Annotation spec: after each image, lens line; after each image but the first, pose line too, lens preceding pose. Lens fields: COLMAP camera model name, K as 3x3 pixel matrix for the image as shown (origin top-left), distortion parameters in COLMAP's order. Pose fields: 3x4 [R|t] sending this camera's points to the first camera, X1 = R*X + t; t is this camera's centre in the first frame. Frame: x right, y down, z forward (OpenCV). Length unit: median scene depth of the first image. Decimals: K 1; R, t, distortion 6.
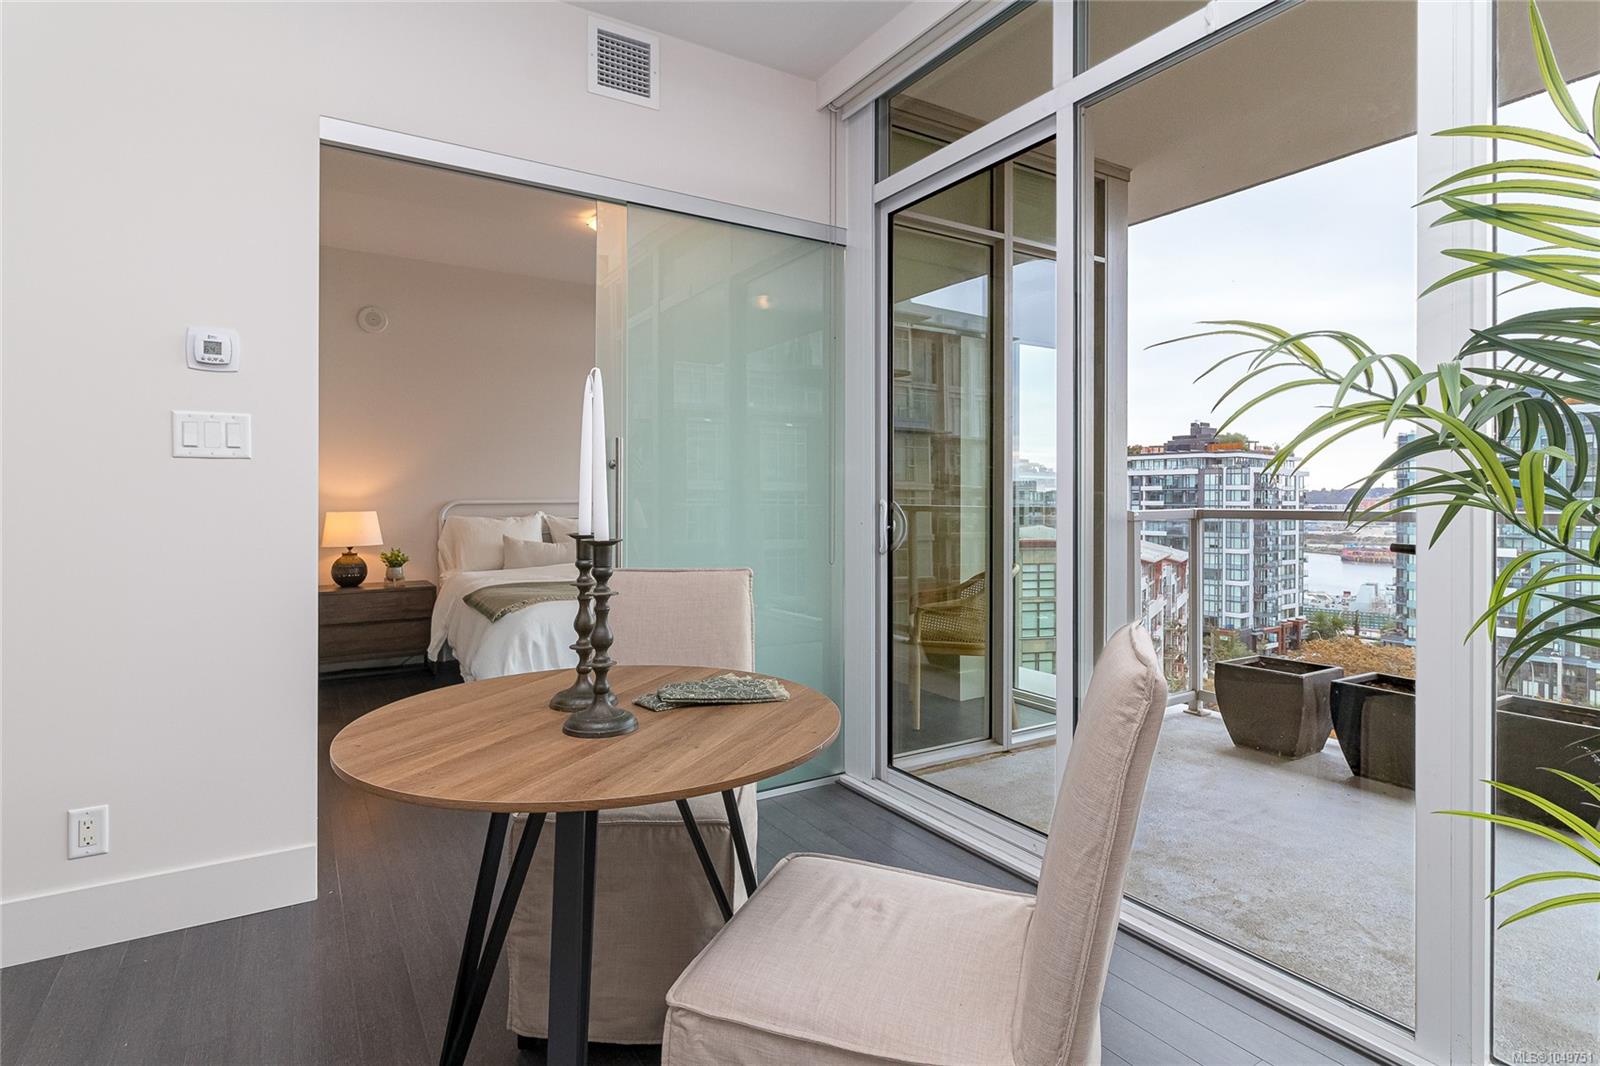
lens RADIAL K [[825.3, 0, 802.4], [0, 825.3, 530.2], [0, 0, 1]] dist [0.002210, 0.000152]
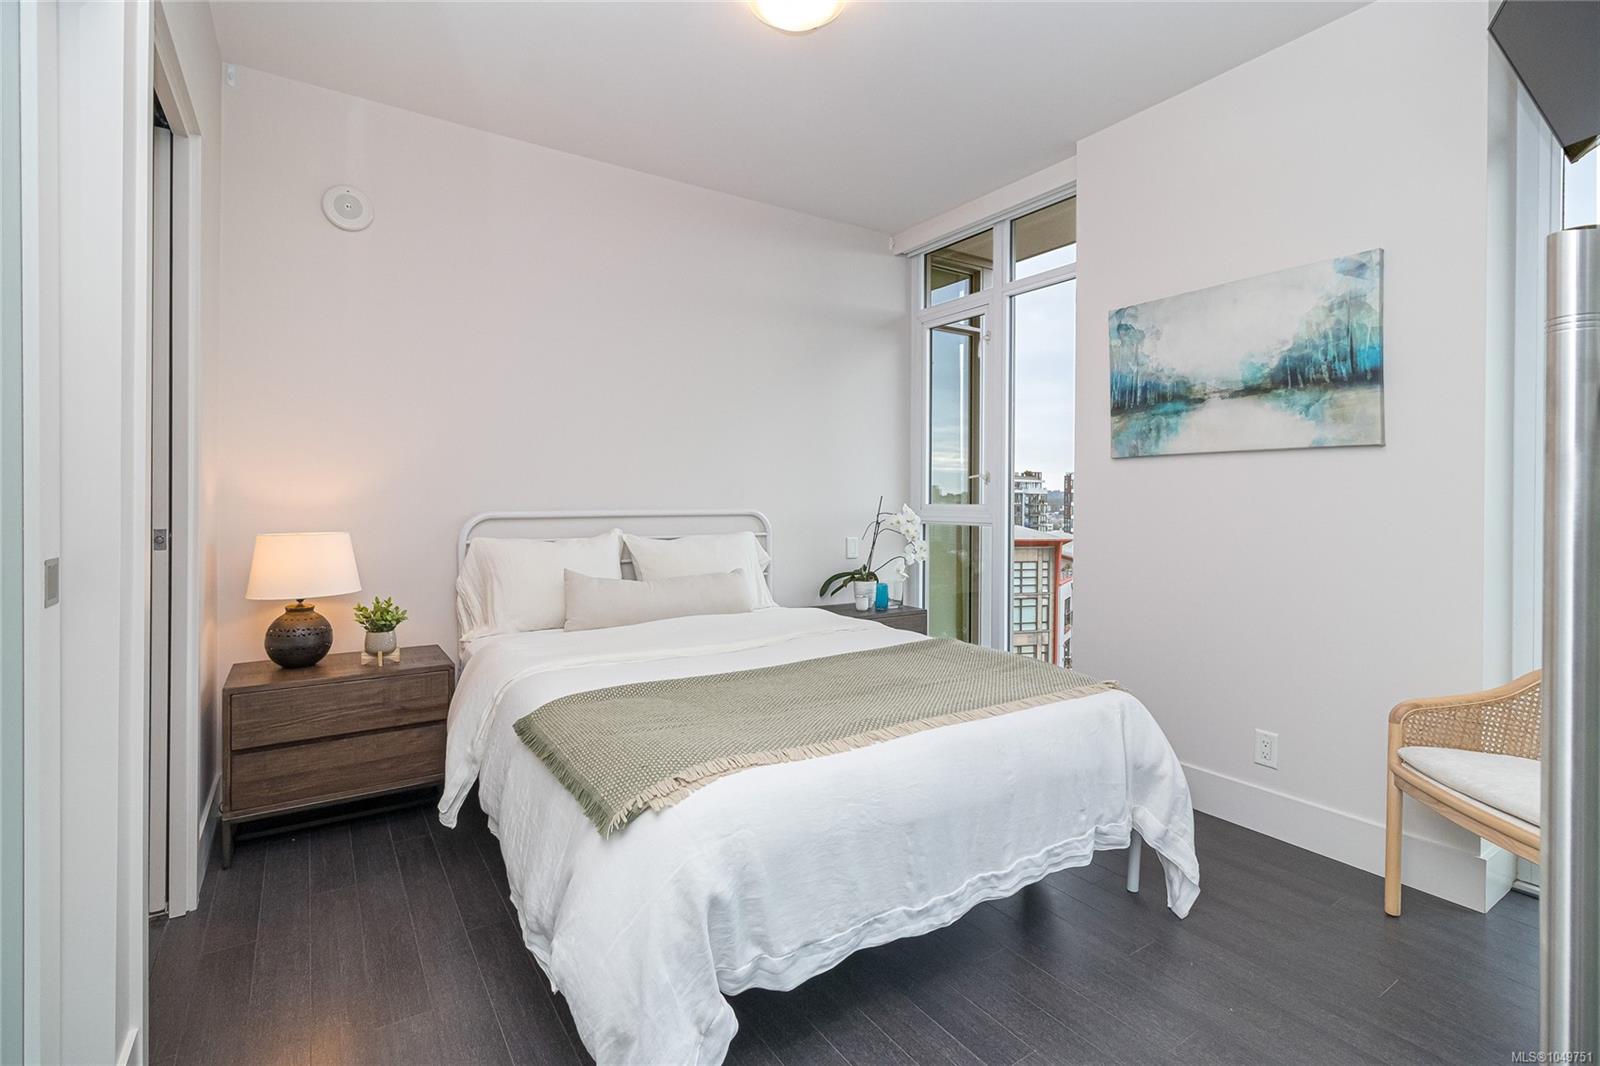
lens RADIAL K [[741.1, 0, 799.9], [0, 741.1, 521.2], [0, 0, 1]] dist [-0.002472, 0.000252]
pose [[0.999440, 0.012937, 0.030844, -0.223976], [-0.012837, 0.999912, -0.003448, -0.033109], [-0.030886, 0.003050, 0.999518, 0.484514]]
